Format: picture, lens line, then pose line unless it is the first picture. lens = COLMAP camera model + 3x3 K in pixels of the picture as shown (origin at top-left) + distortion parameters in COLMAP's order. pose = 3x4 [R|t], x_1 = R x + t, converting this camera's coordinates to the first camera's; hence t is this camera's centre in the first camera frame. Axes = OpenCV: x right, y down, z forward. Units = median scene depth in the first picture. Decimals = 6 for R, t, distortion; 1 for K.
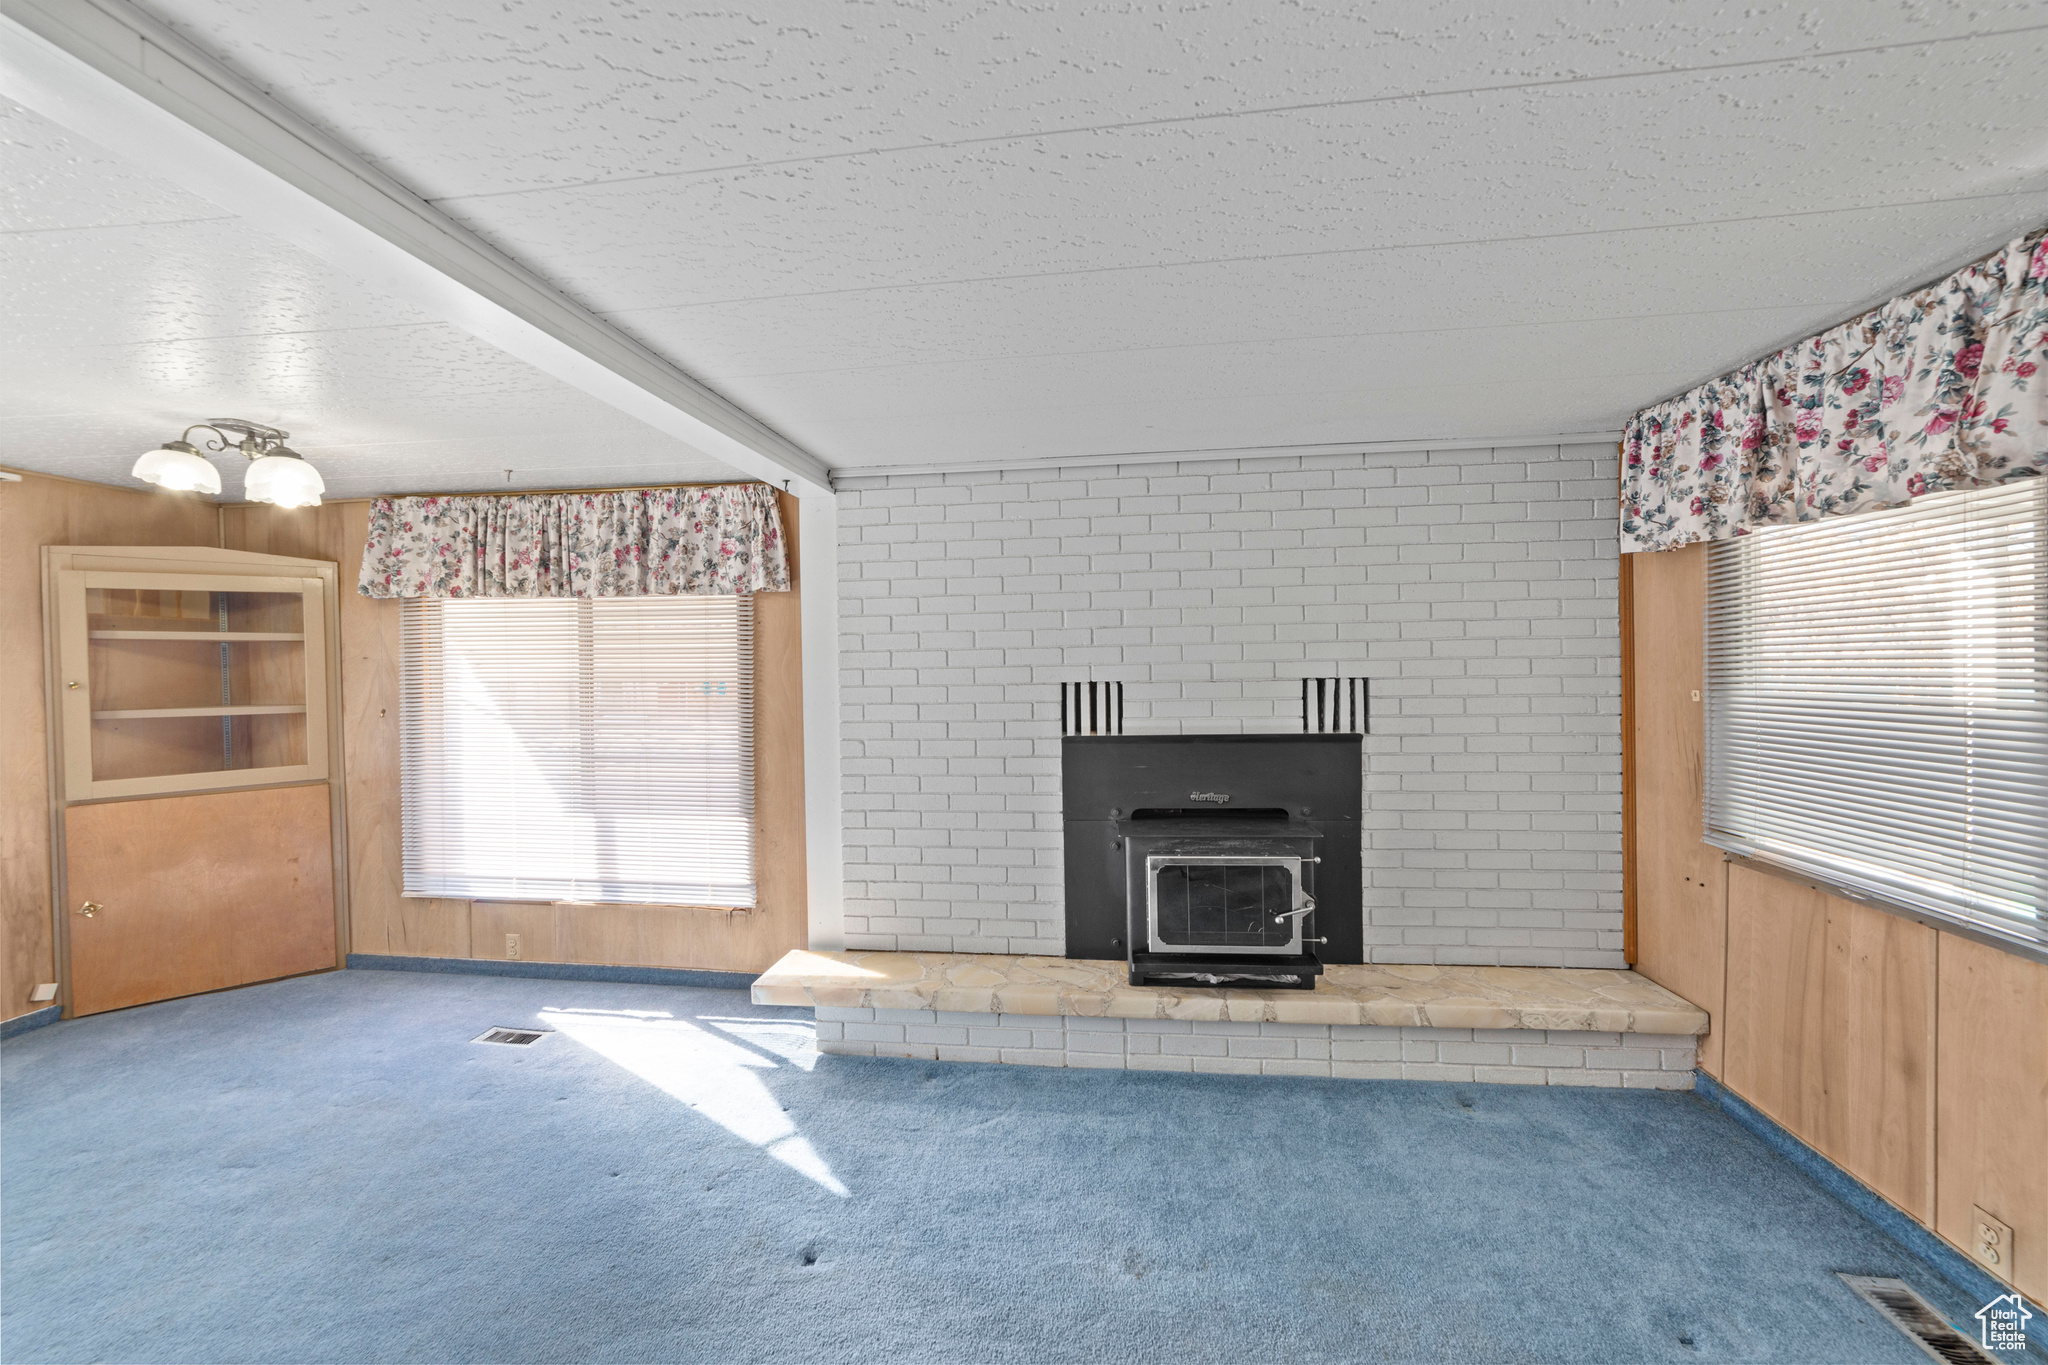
lens RADIAL K [[787.5, 0, 1017.4], [0, 787.5, 675.0], [0, 0, 1]] dist [-0.008820, 0.000340]
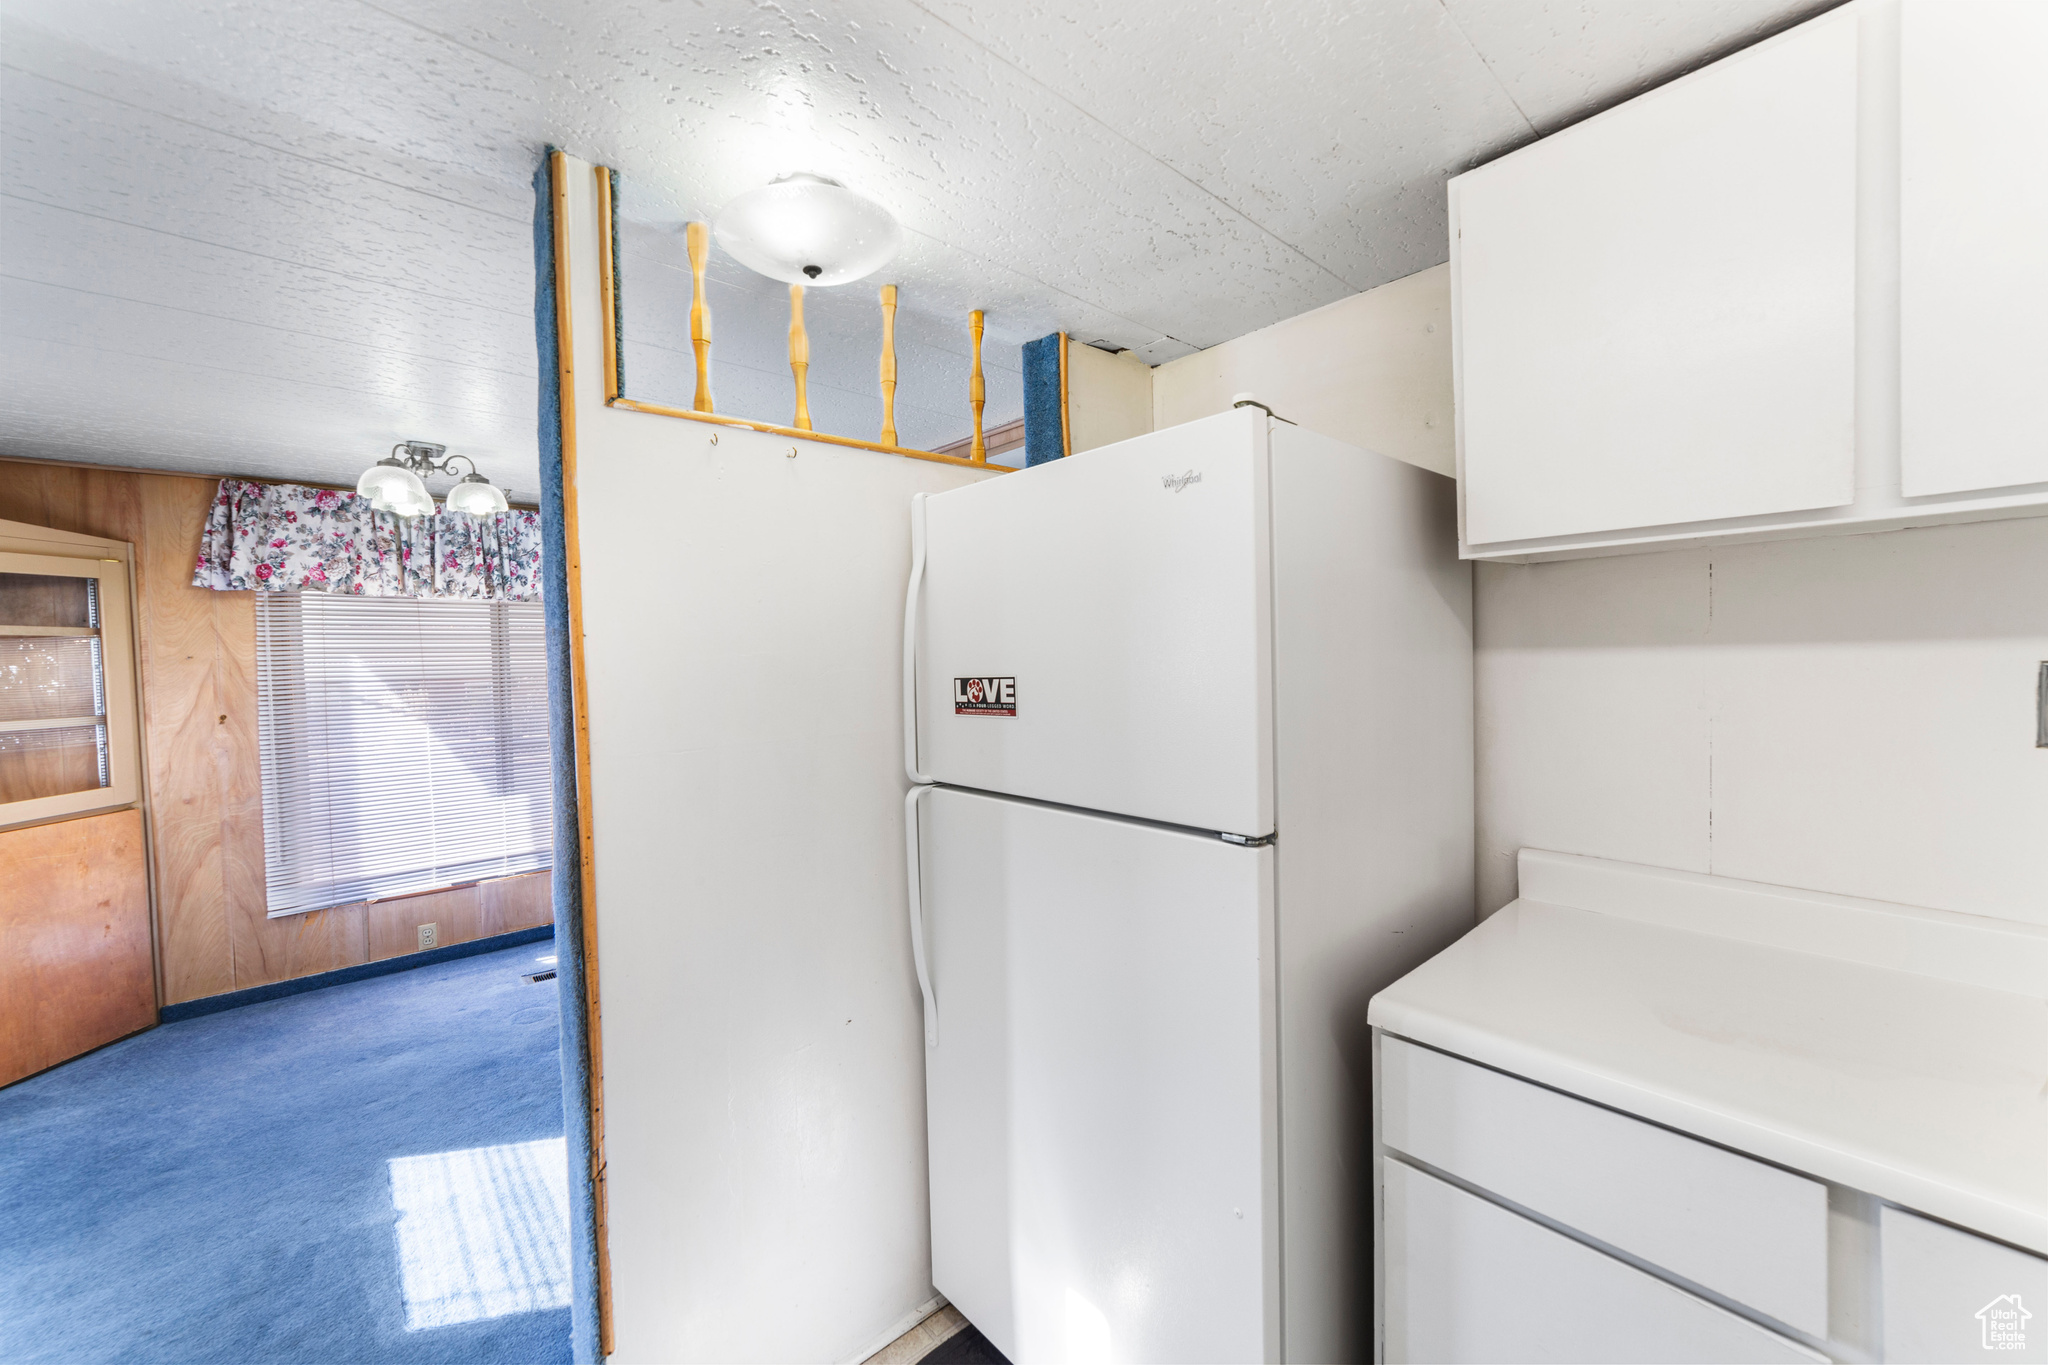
lens RADIAL K [[787.5, 0, 1032.6], [0, 787.5, 680.6], [0, 0, 1]] dist [-0.008820, 0.000340]
pose [[0.645777, -0.030806, 0.762905, -0.925209], [0.027782, 0.999472, 0.016842, 0.015873], [-0.763021, 0.010319, 0.646292, -0.280216]]
